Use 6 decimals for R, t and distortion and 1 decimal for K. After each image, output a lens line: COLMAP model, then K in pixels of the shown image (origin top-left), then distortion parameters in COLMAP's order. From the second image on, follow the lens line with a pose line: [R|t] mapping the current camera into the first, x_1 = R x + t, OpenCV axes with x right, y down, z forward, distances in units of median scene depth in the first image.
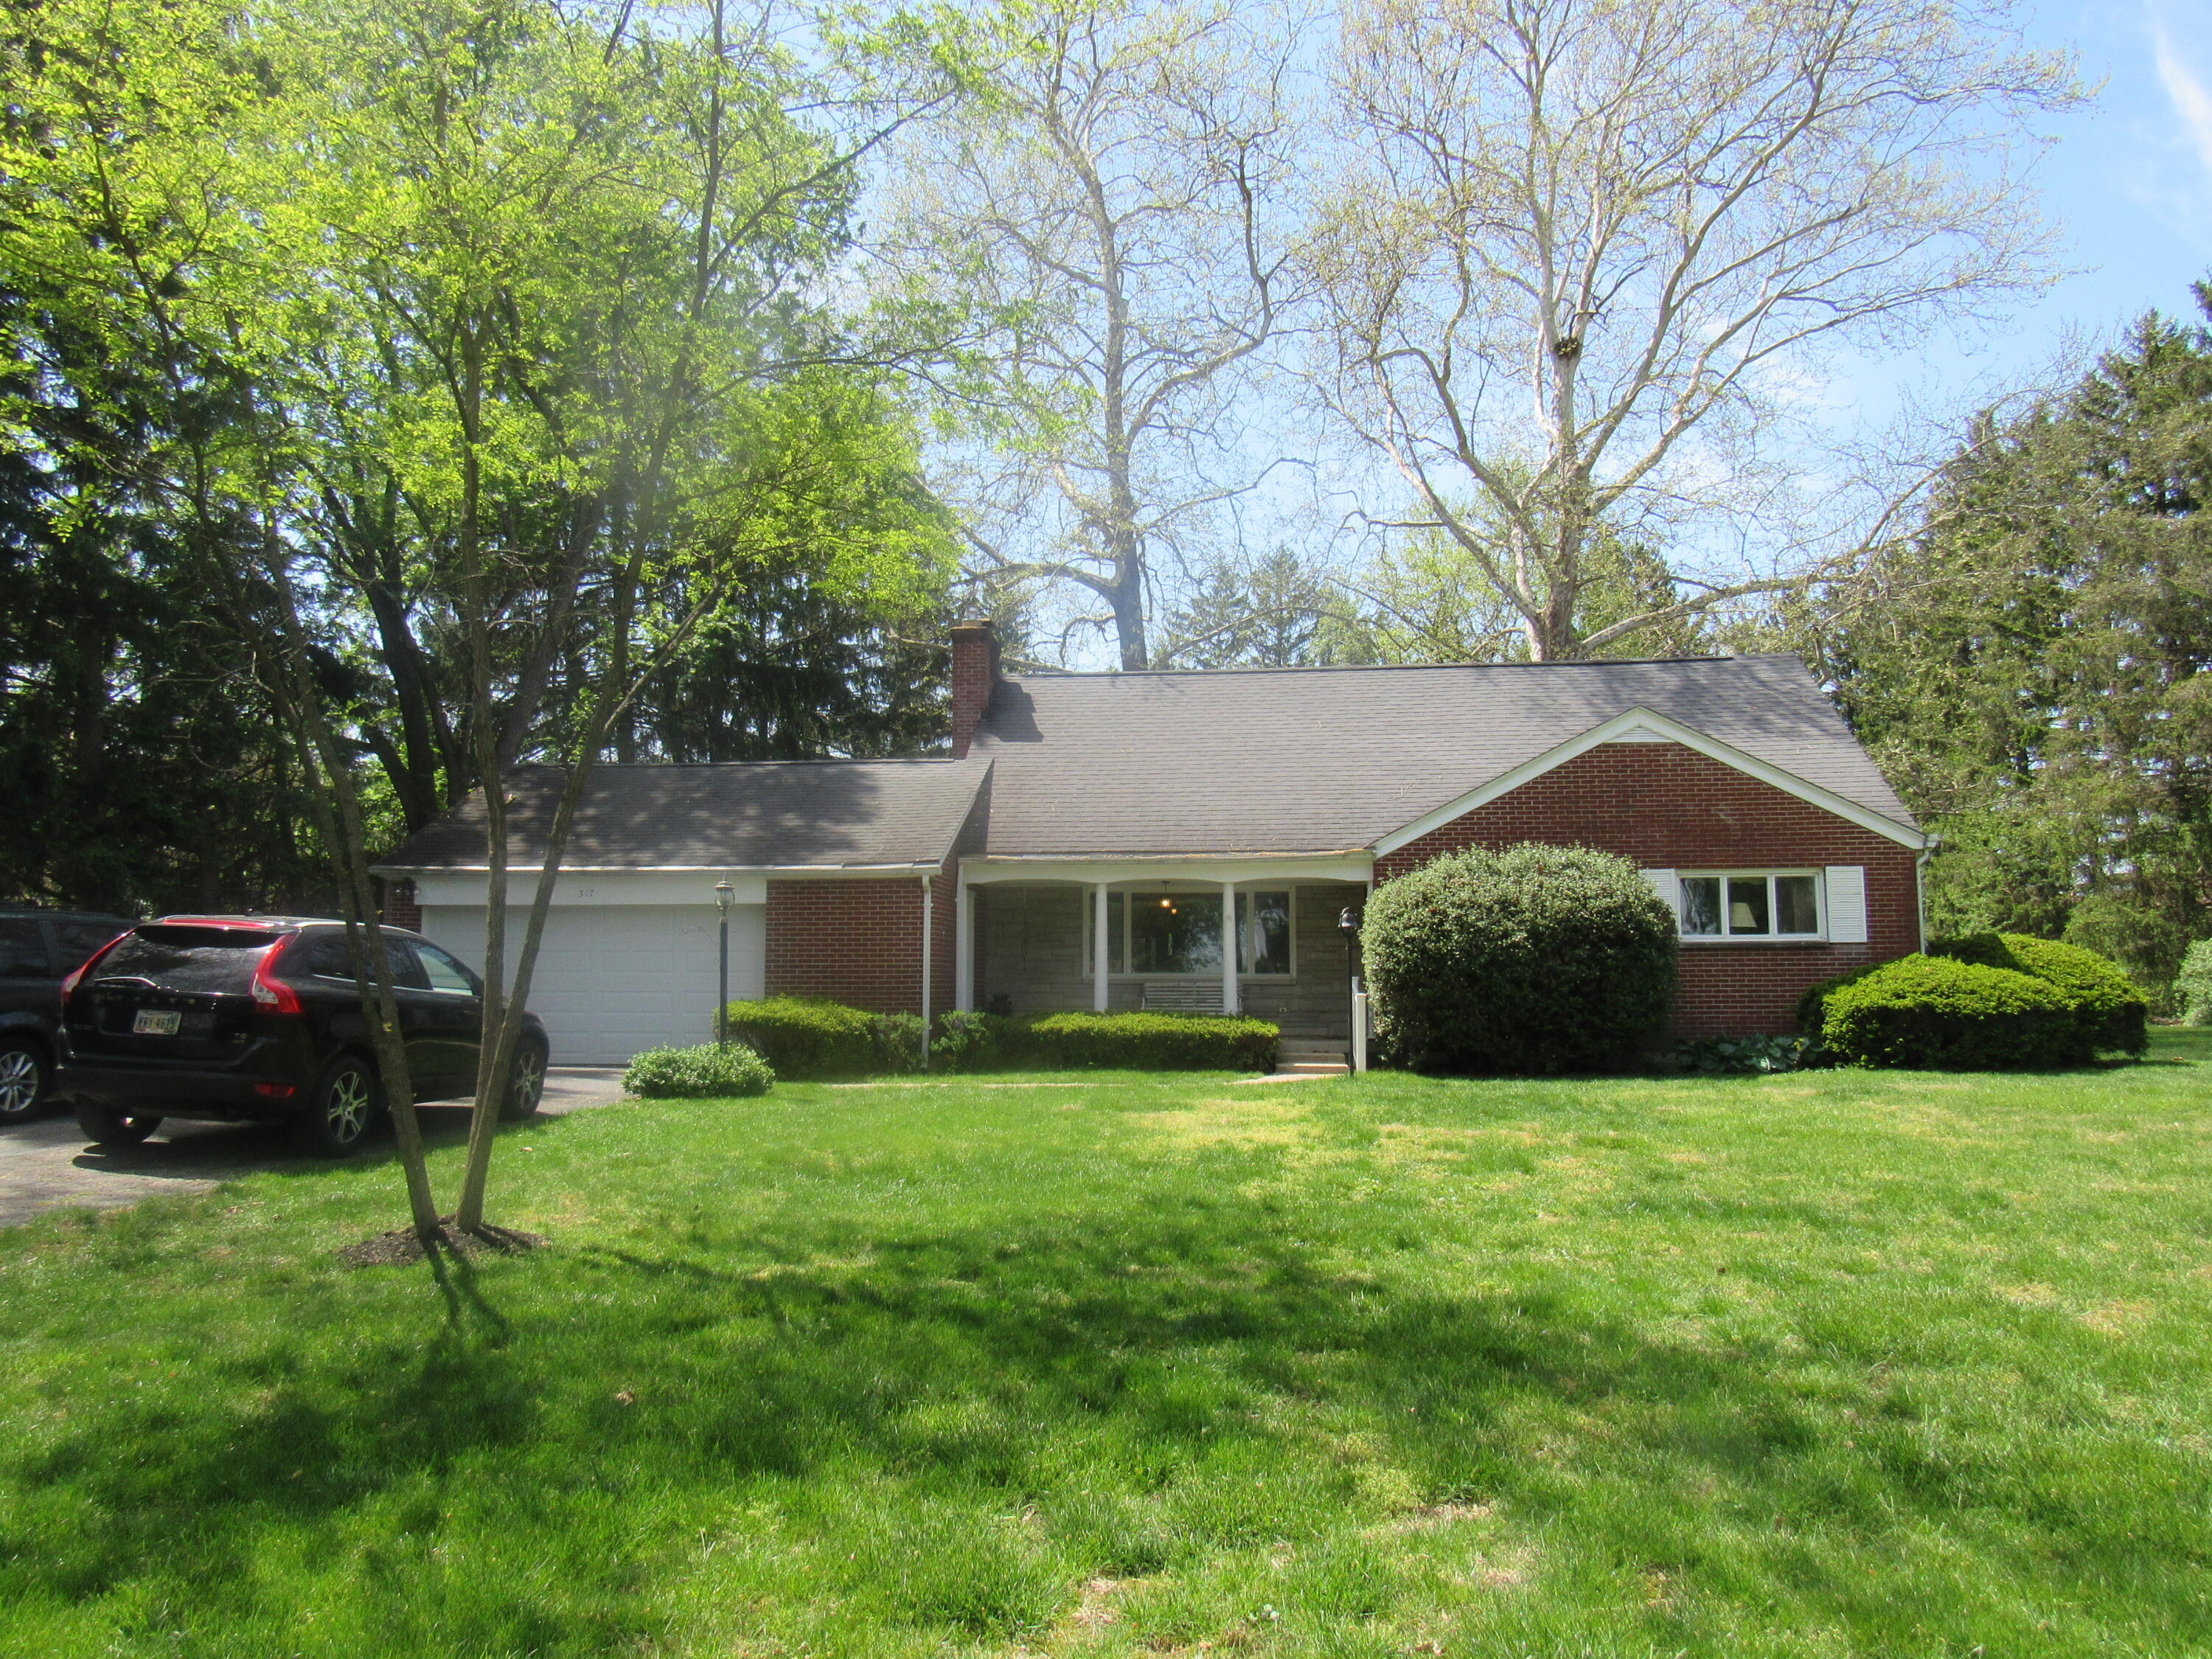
lens RADIAL K [[1576.3, 0, 1106.0], [0, 1576.3, 829.5], [0, 0, 1]] dist [-0.031544, -0.003000]
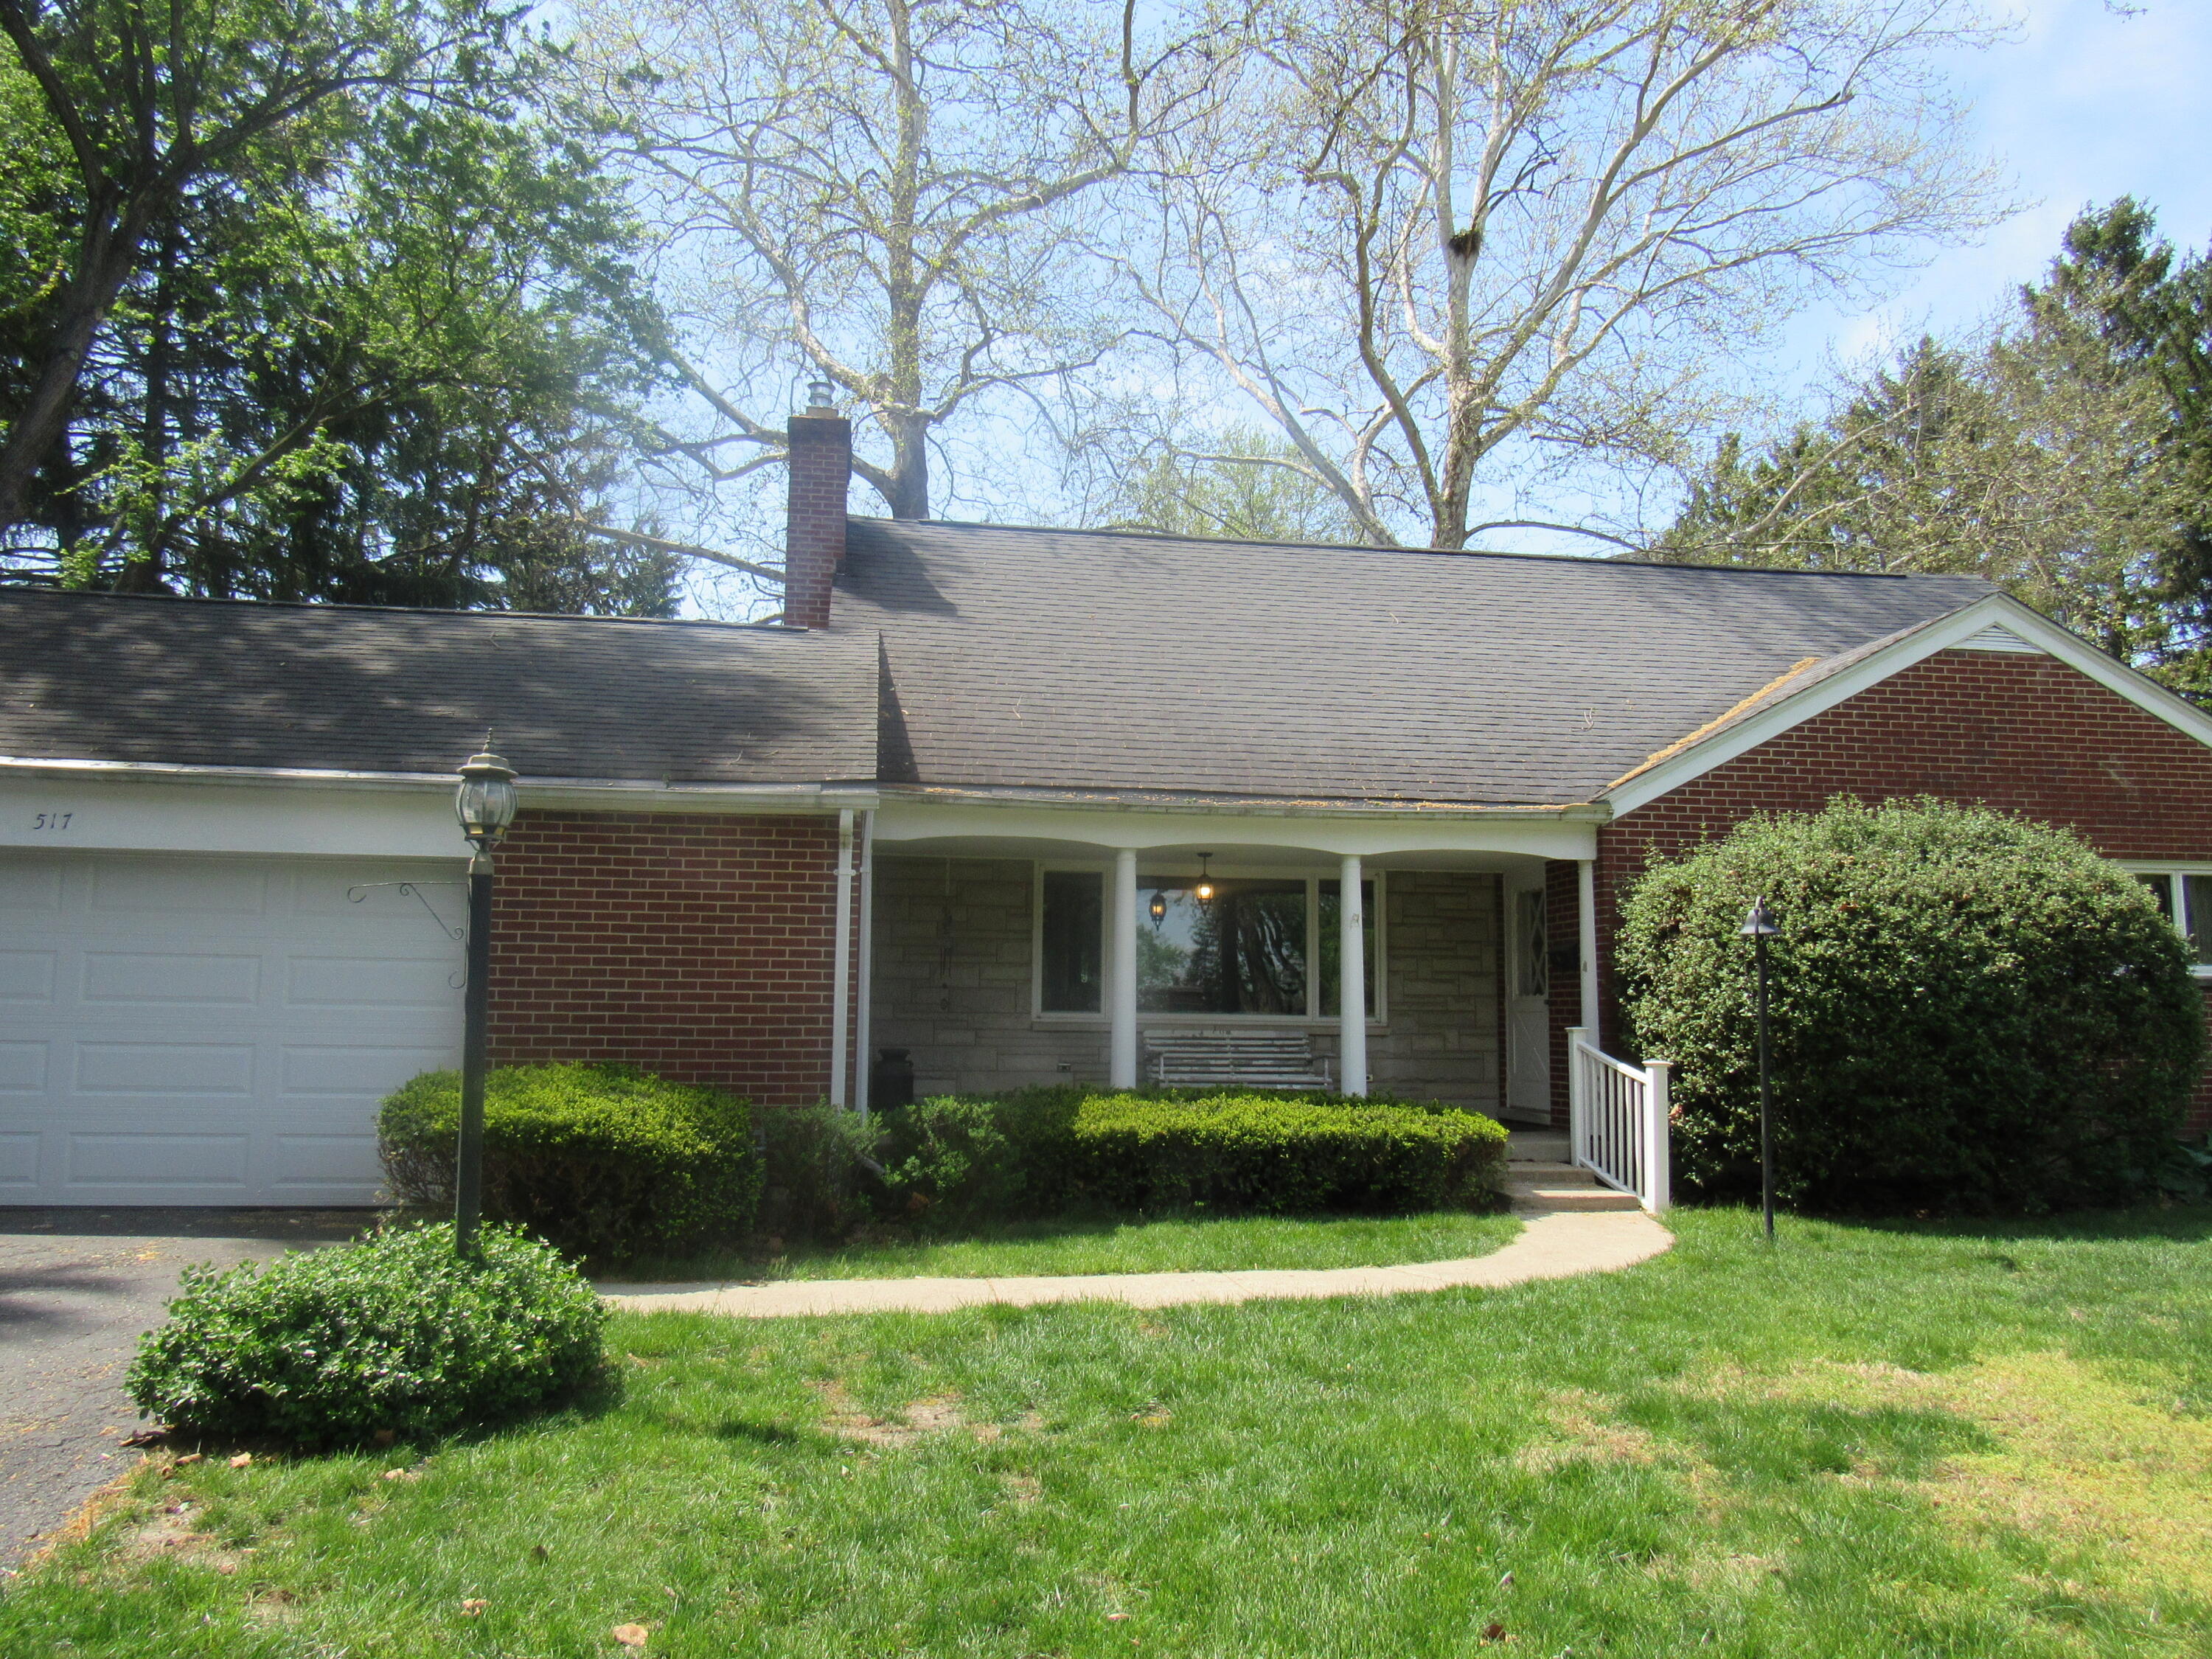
lens RADIAL K [[1576.3, 0, 1106.0], [0, 1576.3, 829.5], [0, 0, 1]] dist [-0.031544, -0.003000]
pose [[0.965782, 0.040693, 0.256143, -0.155783], [-0.036584, 0.999114, -0.020791, 0.040626], [-0.256762, 0.010709, 0.966415, 0.497558]]
